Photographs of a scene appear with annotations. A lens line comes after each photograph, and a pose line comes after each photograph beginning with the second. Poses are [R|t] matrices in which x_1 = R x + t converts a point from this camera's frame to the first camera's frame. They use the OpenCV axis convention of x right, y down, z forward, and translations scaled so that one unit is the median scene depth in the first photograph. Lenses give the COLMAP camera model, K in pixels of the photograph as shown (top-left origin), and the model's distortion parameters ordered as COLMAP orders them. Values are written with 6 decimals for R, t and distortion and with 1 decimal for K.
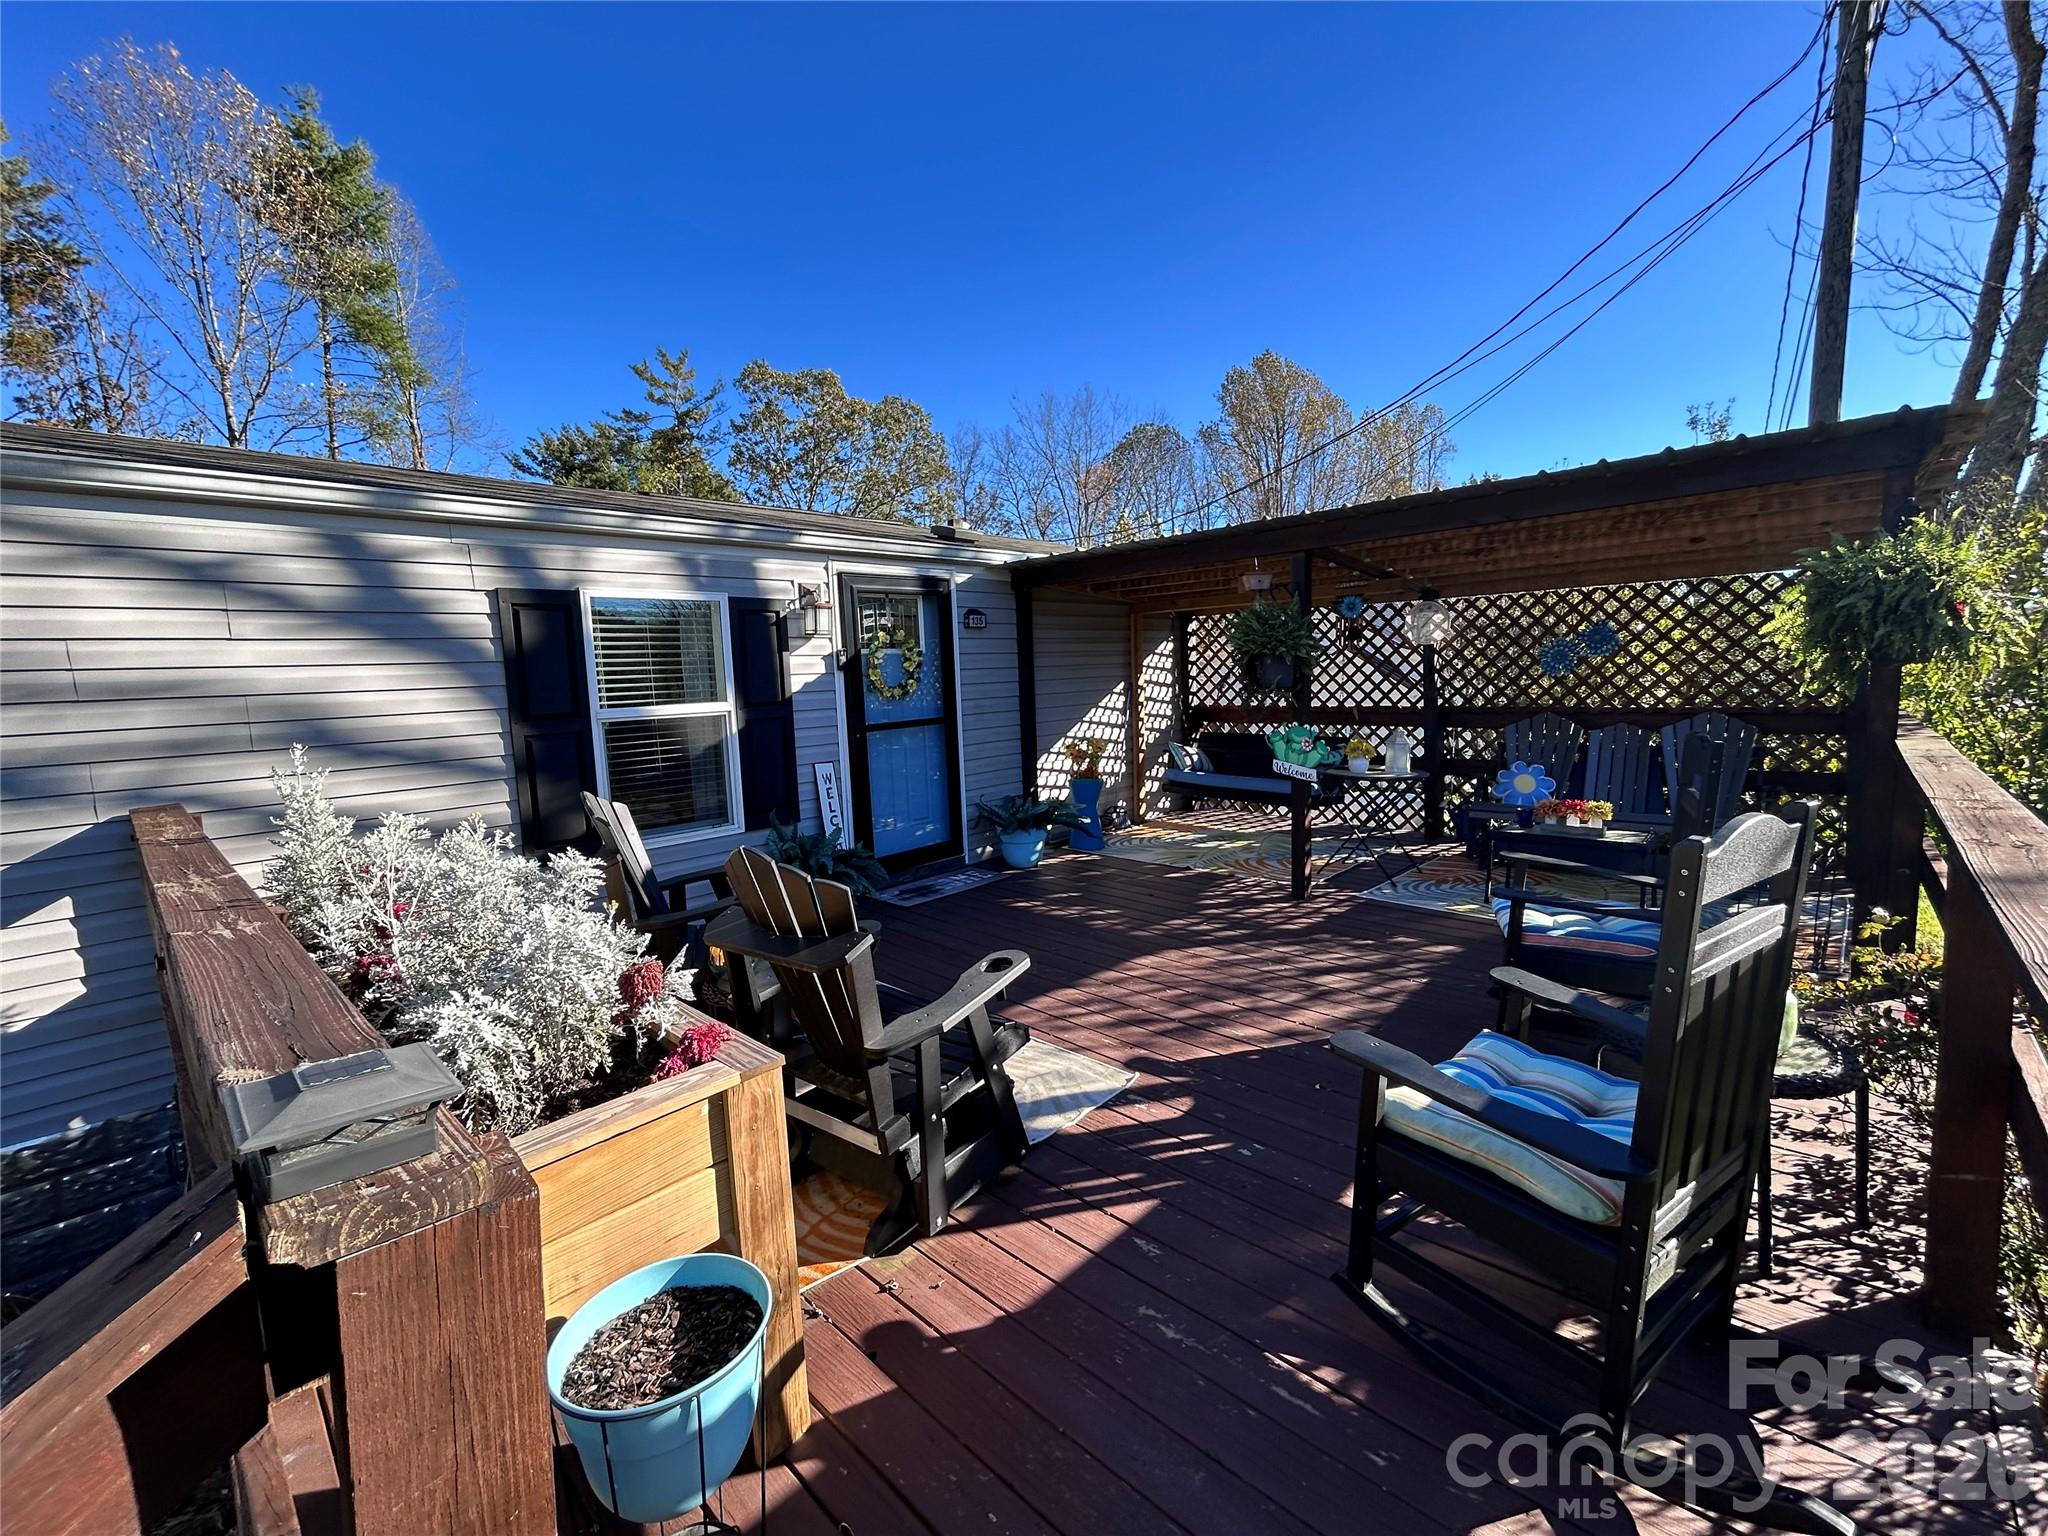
lens RADIAL K [[826.5, 0, 1035.1], [0, 826.5, 773.9], [0, 0, 1]] dist [0.002530, 0.000091]
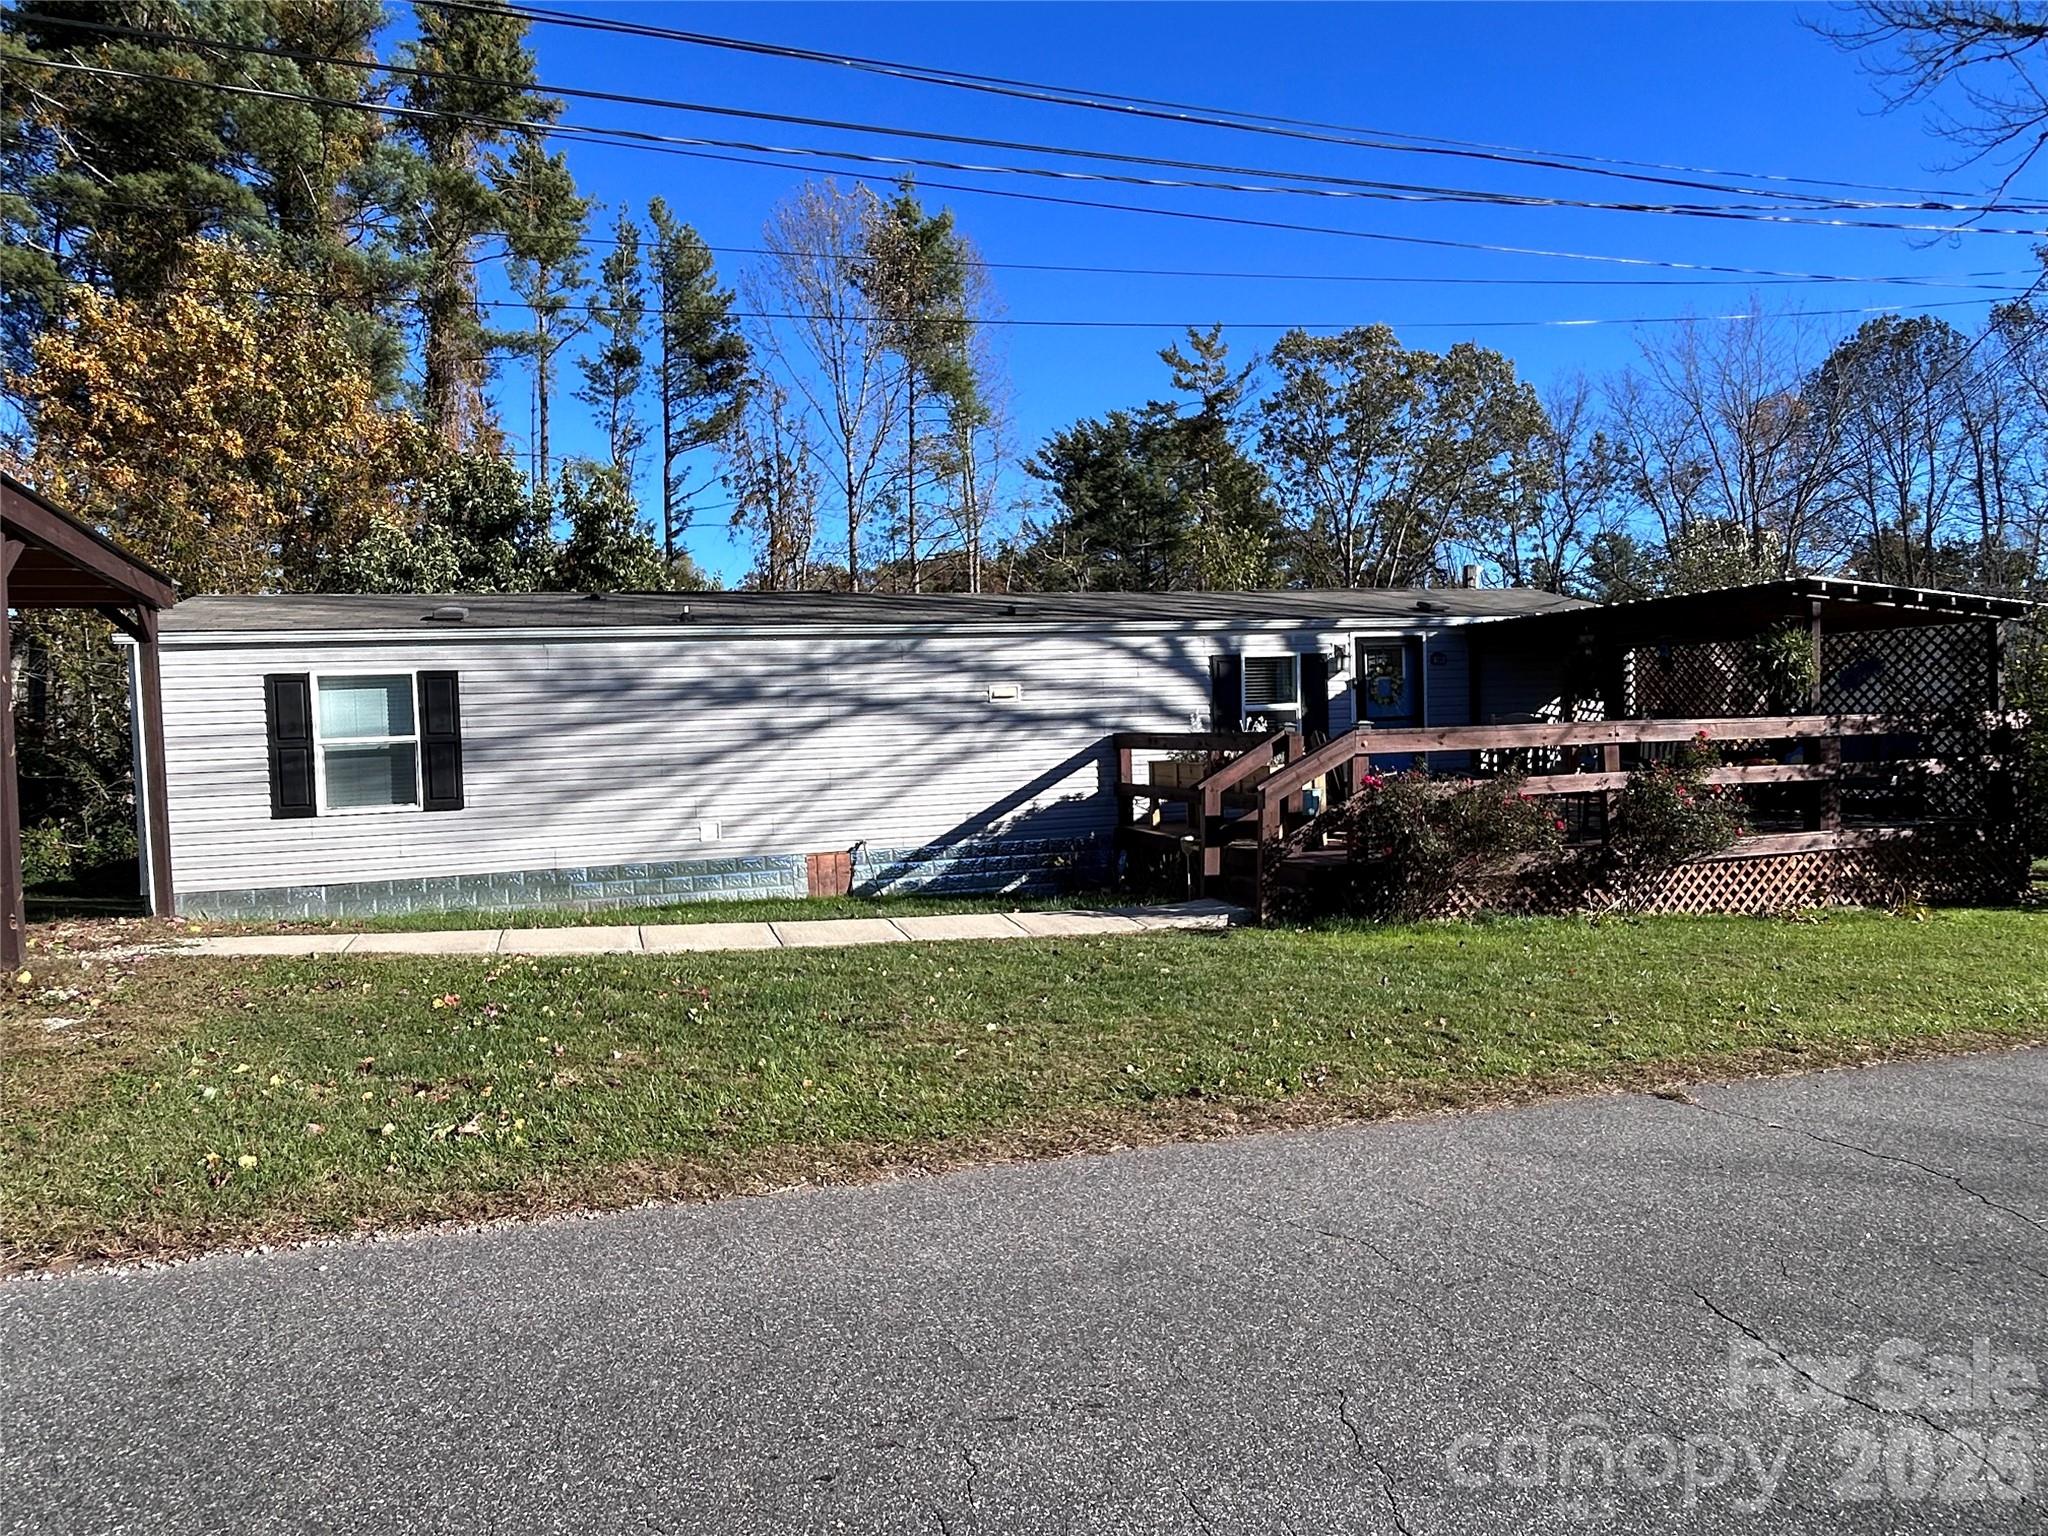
lens RADIAL K [[1256.8, 0, 1032.8], [0, 1256.8, 786.9], [0, 0, 1]] dist [0.023096, -0.004301]
pose [[0.874758, 0.036457, -0.483186, 0.091216], [-0.063254, 0.997224, -0.039272, 0.045413], [0.480413, 0.064917, 0.874637, -0.325674]]
